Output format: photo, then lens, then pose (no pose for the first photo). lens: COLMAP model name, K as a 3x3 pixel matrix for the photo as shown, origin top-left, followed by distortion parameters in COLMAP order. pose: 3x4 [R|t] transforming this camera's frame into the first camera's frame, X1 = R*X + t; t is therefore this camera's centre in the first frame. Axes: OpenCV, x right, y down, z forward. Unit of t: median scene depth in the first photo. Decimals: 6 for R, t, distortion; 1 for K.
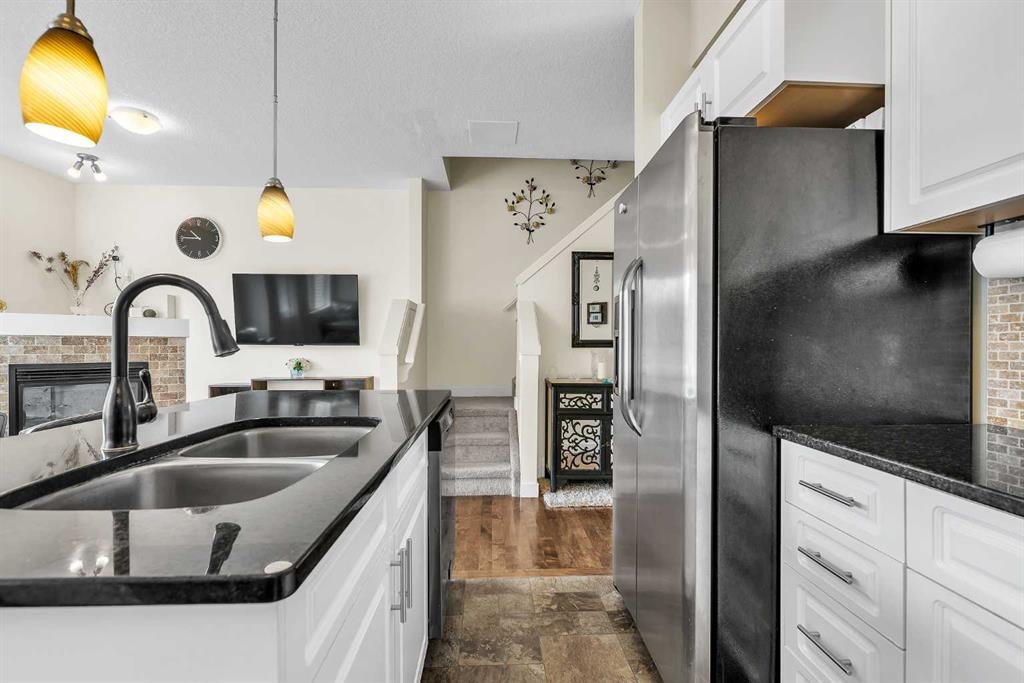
lens RADIAL K [[455.4, 0, 513.3], [0, 455.4, 346.2], [0, 0, 1]] dist [0.000228, 0.000048]
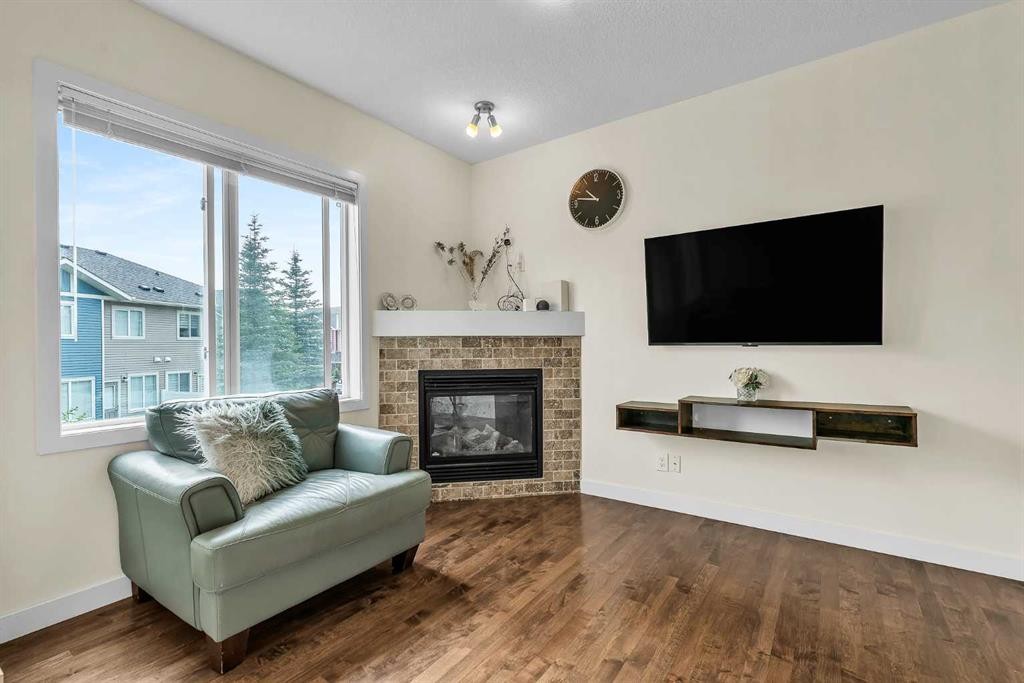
lens RADIAL K [[455.4, 0, 513.0], [0, 455.4, 346.7], [0, 0, 1]] dist [0.000228, 0.000048]
pose [[0.788718, -0.005384, -0.614731, -0.357975], [0.006630, 0.999978, -0.000251, -0.002732], [0.614719, -0.003877, 0.788736, 0.353597]]
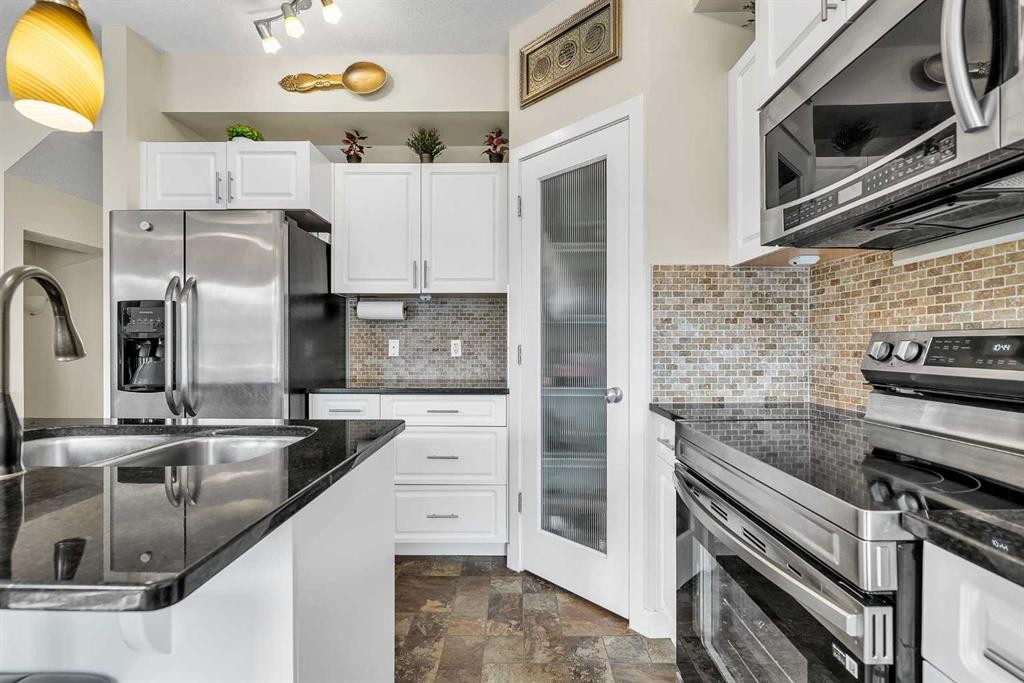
lens RADIAL K [[455.4, 0, 519.2], [0, 455.4, 342.4], [0, 0, 1]] dist [0.000228, 0.000048]
pose [[0.044365, 0.004005, 0.999007, -0.355052], [0.000456, 0.999992, -0.004029, -0.001974], [-0.999015, 0.000634, 0.044363, 0.005453]]
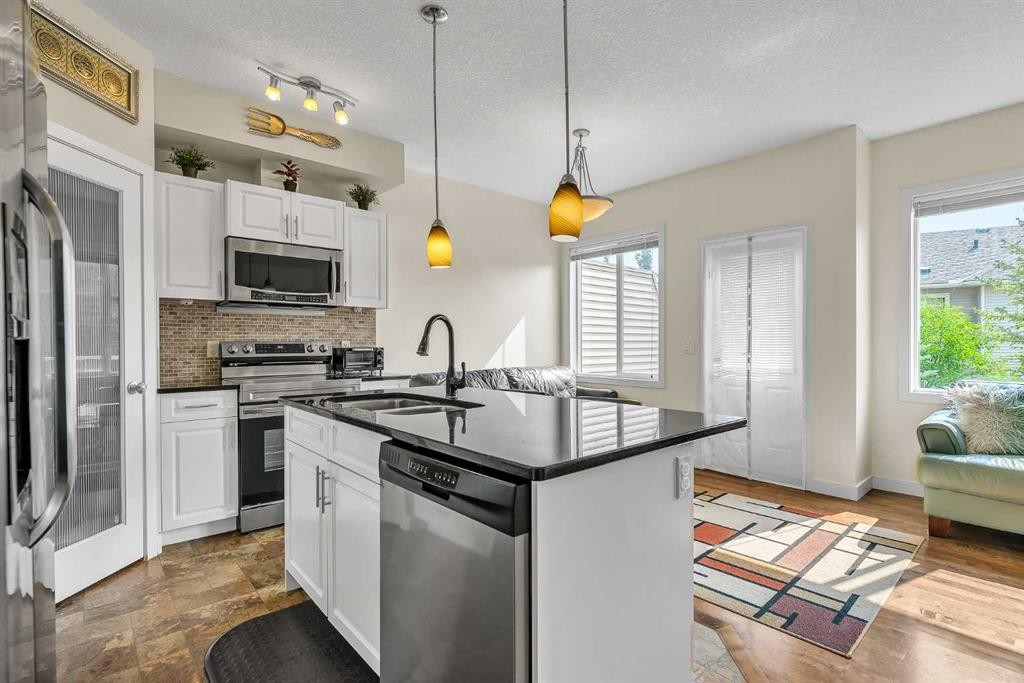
lens RADIAL K [[489.8, 0, 521.9], [0, 489.8, 346.8], [0, 0, 1]] dist [0.006851, 0.000718]
pose [[-0.765538, 0.006659, -0.643356, 0.076712], [0.000310, 0.999950, 0.009980, -0.008573], [0.643391, 0.007440, -0.765502, 0.639715]]
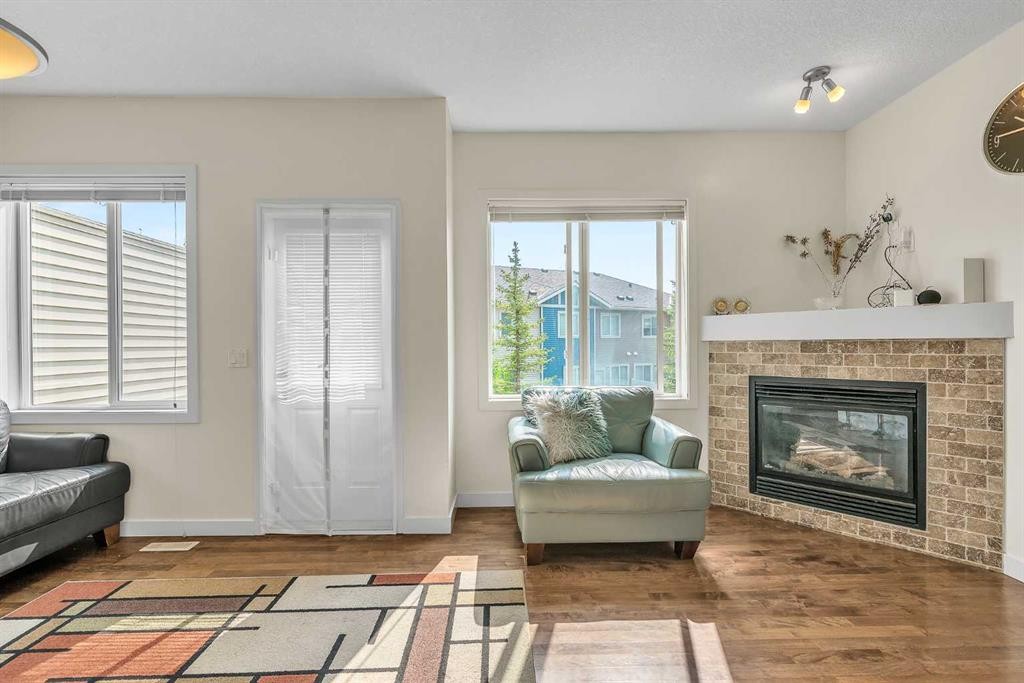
lens RADIAL K [[455.4, 0, 512.9], [0, 455.4, 346.9], [0, 0, 1]] dist [0.000228, 0.000048]
pose [[-0.033040, 0.004110, -0.999446, -0.211158], [0.002850, 0.999988, 0.004018, -0.014259], [0.999450, -0.002716, -0.033051, 0.492564]]
